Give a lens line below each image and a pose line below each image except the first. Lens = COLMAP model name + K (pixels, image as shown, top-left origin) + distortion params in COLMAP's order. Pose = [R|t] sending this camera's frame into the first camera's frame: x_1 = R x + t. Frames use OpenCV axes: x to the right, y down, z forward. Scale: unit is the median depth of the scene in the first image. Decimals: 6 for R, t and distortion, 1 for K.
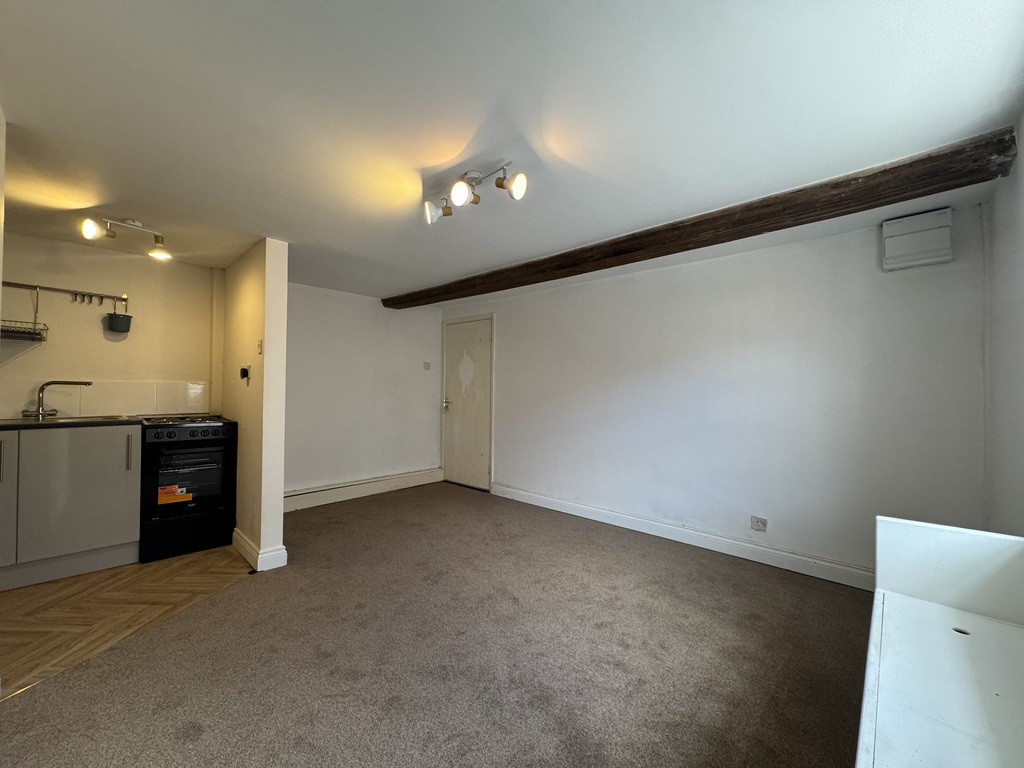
lens RADIAL K [[405.5, 0, 510.8], [0, 405.5, 384.9], [0, 0, 1]] dist [-0.000268, -0.000292]
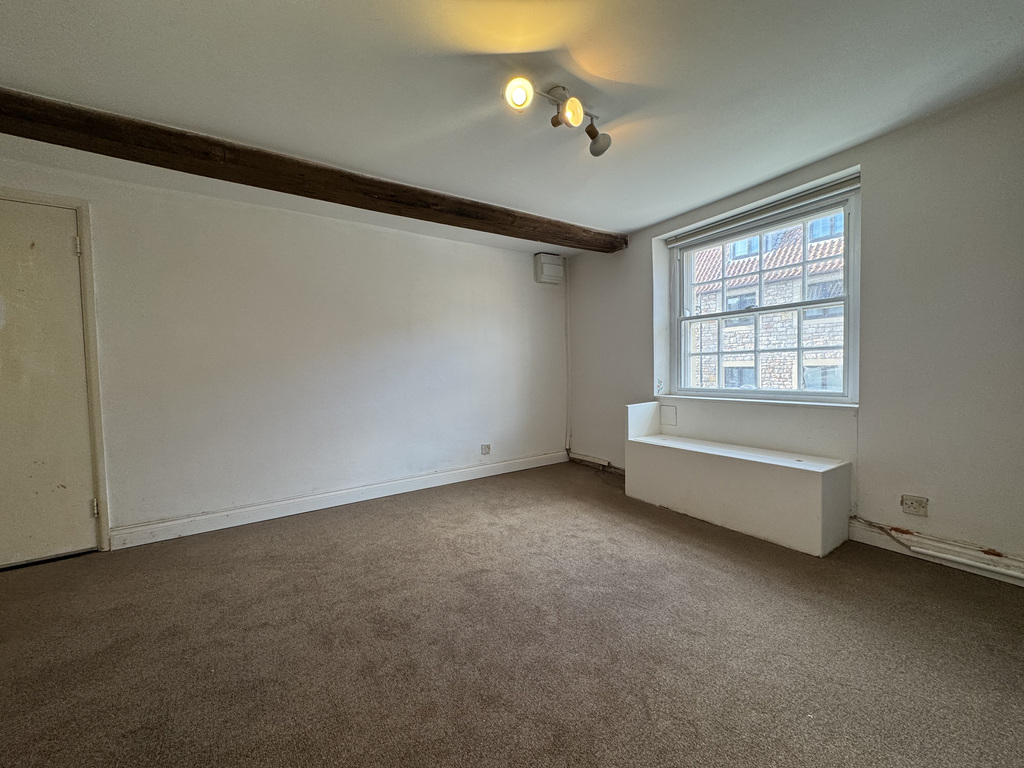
lens RADIAL K [[405.5, 0, 510.8], [0, 405.5, 384.9], [0, 0, 1]] dist [-0.000268, -0.000292]
pose [[0.235632, -0.059965, 0.969991, -0.732948], [0.012565, 0.998199, 0.058657, 0.050244], [-0.971761, -0.001634, 0.235961, 0.637843]]
